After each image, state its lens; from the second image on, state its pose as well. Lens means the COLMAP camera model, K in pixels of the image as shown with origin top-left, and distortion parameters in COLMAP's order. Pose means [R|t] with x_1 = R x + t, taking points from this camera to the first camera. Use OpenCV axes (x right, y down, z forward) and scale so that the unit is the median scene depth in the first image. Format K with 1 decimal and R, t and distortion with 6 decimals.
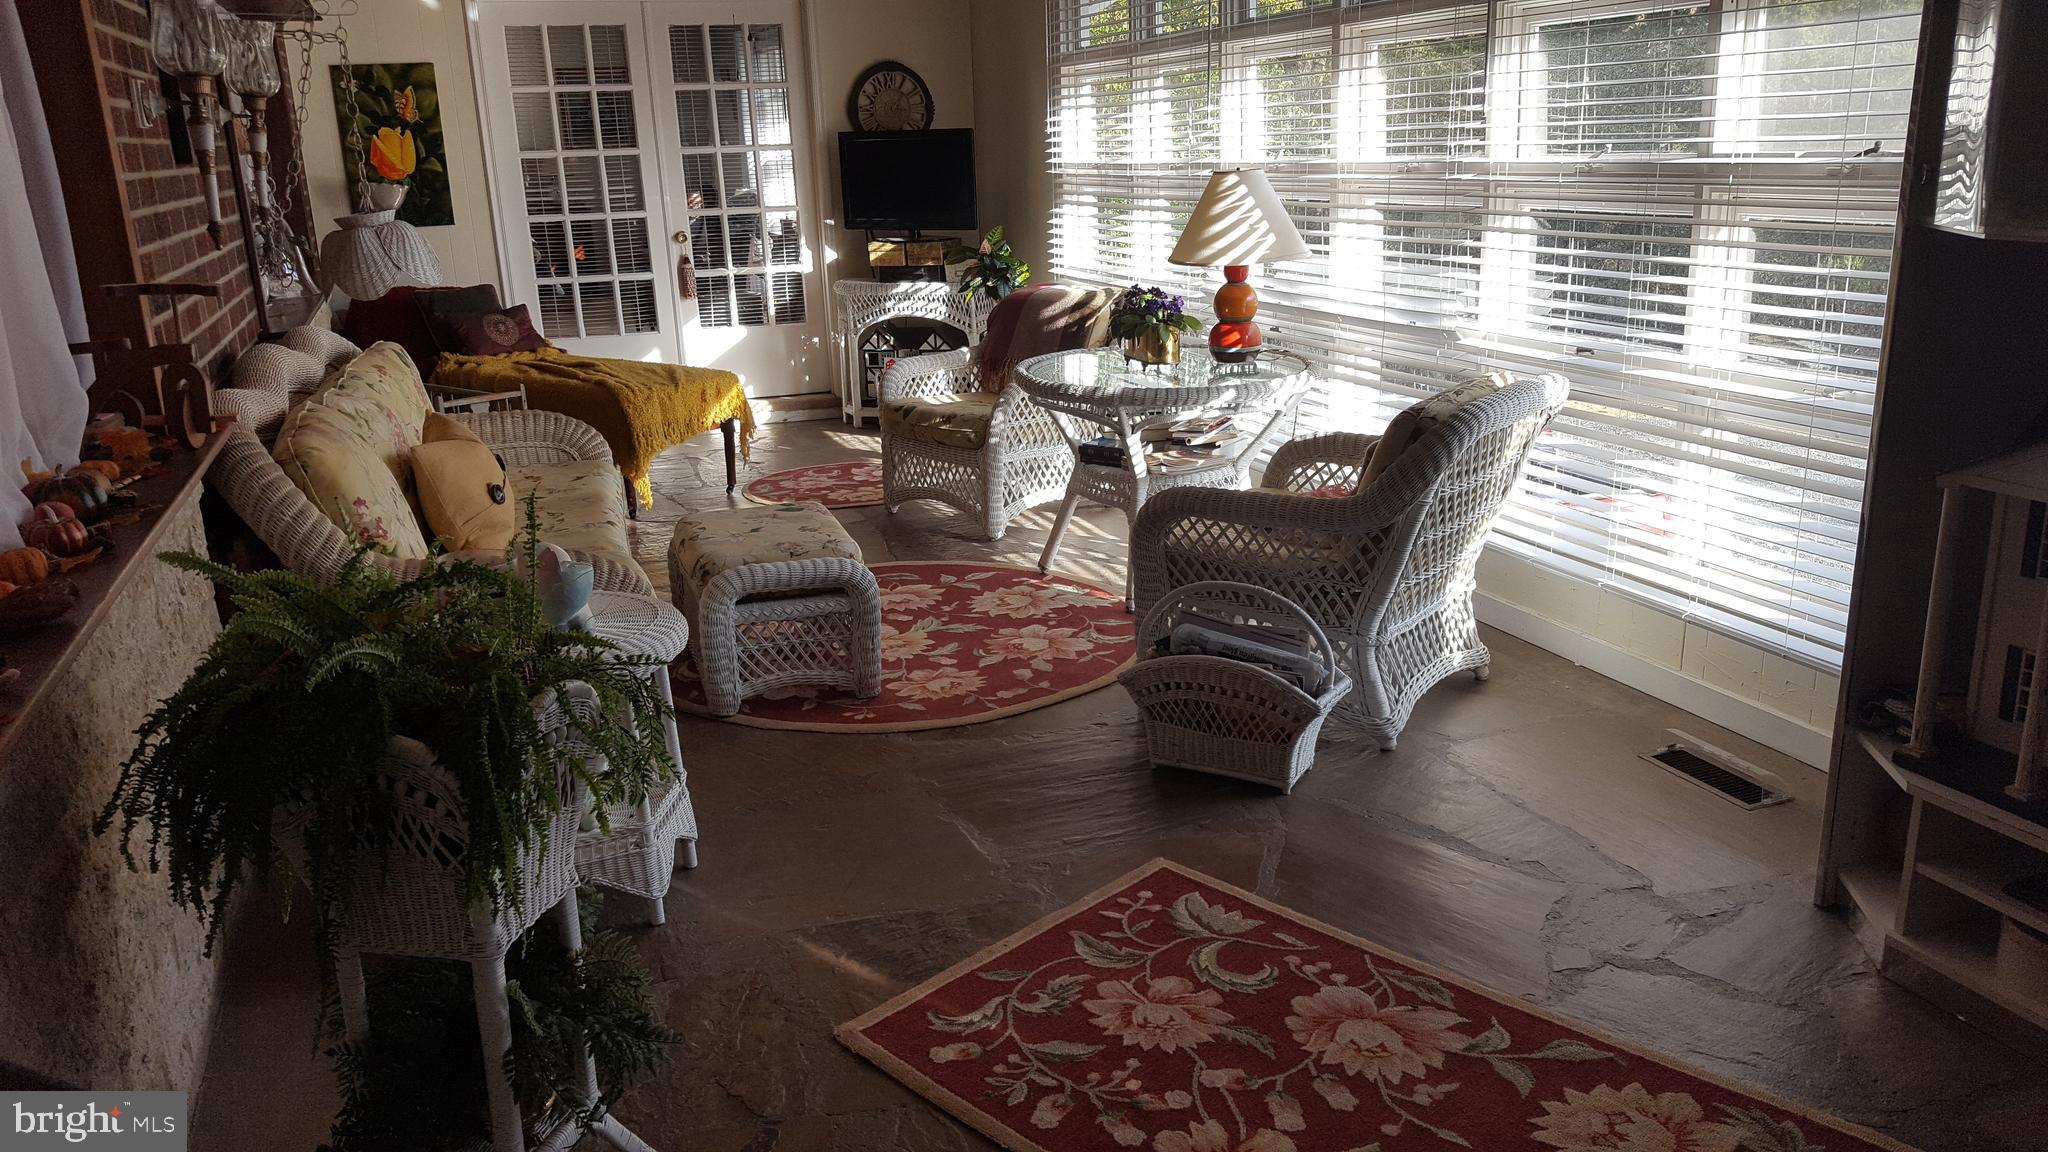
lens RADIAL K [[1526.1, 0, 1021.9], [0, 1526.1, 574.3], [0, 0, 1]] dist [0.058953, -0.006517]
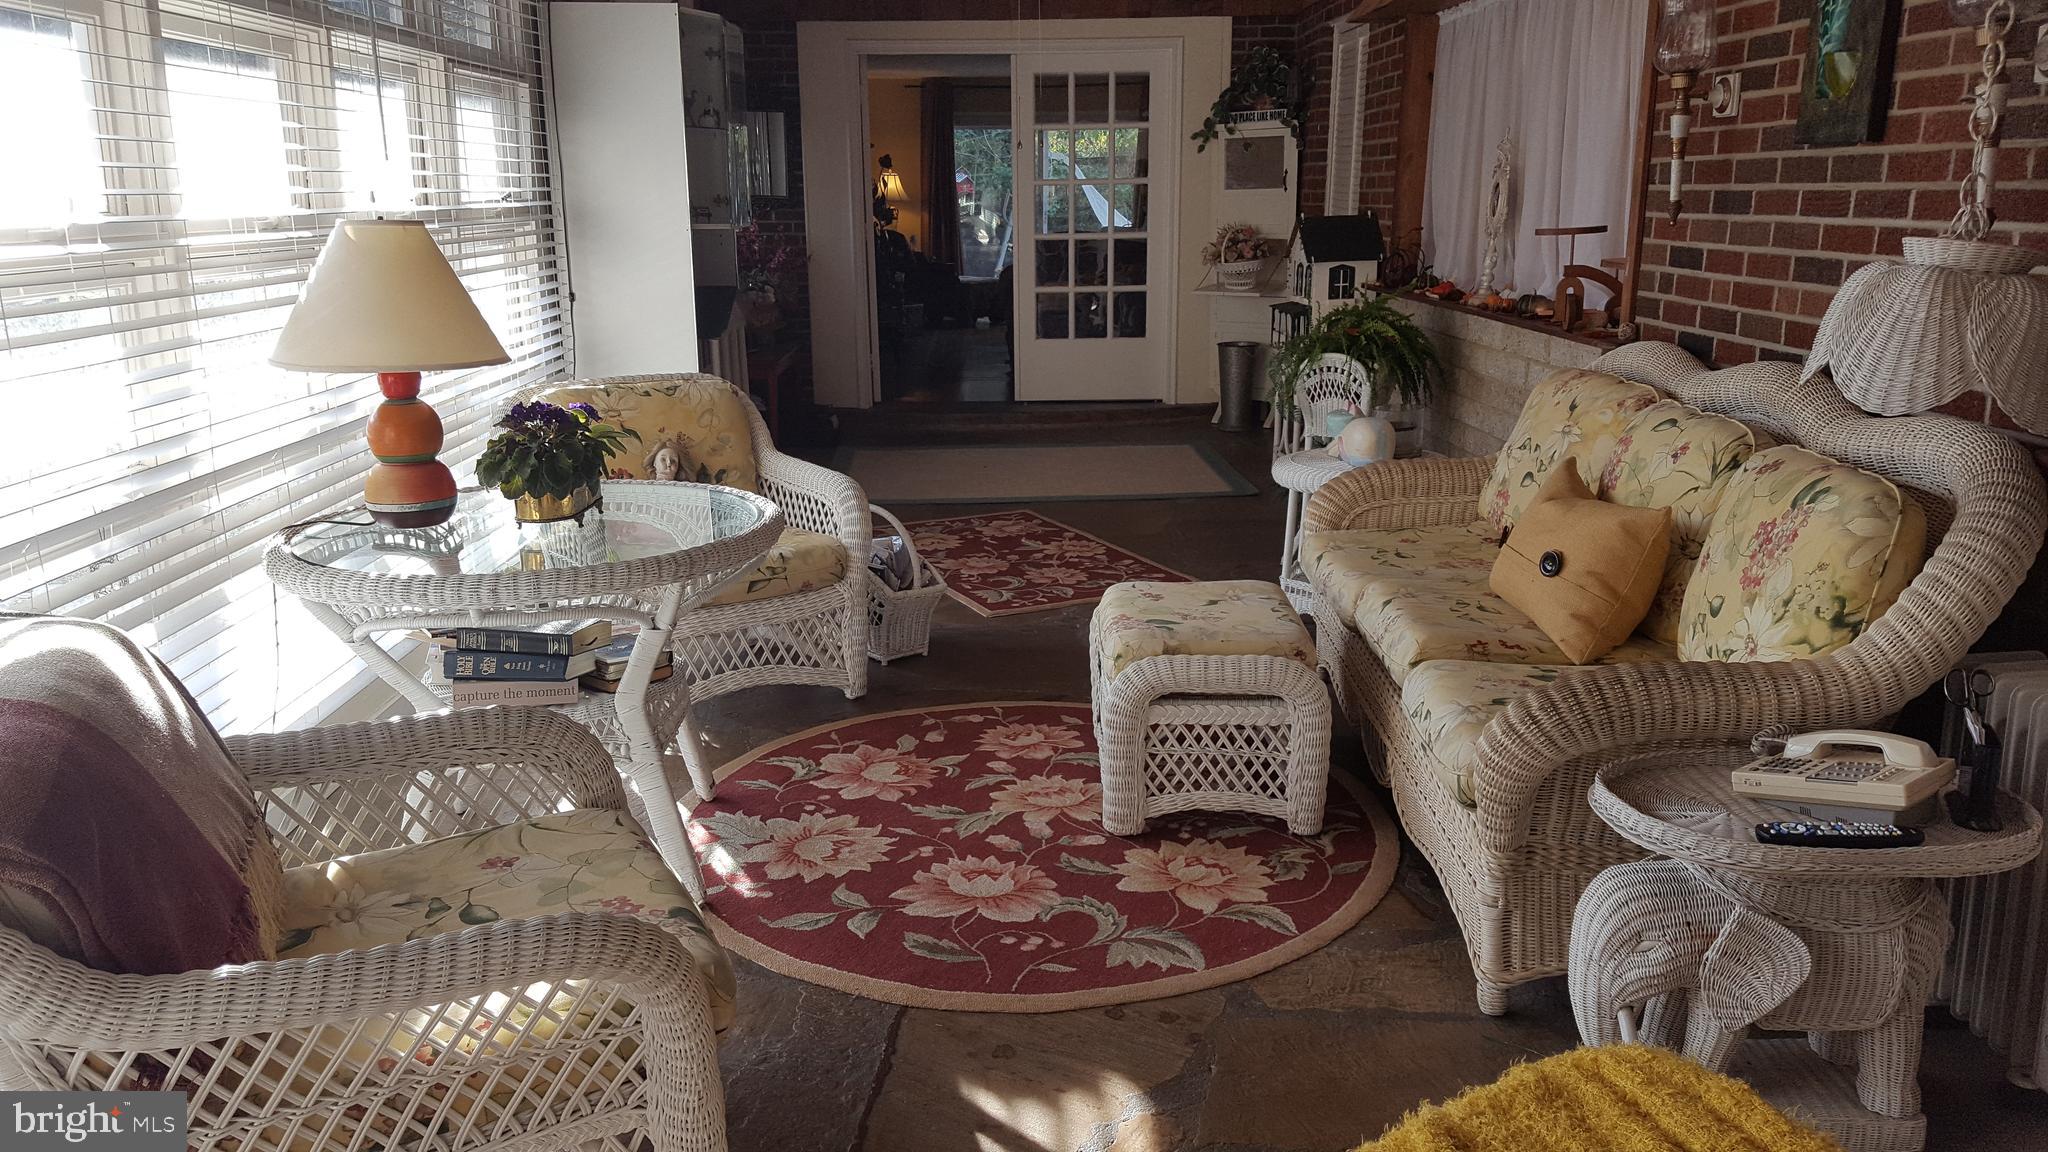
lens RADIAL K [[1526.1, 0, 1020.4], [0, 1526.1, 573.9], [0, 0, 1]] dist [0.058953, -0.006517]
pose [[-0.945640, -0.033363, 0.323498, -0.313254], [0.127170, 0.877586, 0.462246, -0.403003], [-0.299319, 0.478257, -0.825638, 1.555607]]
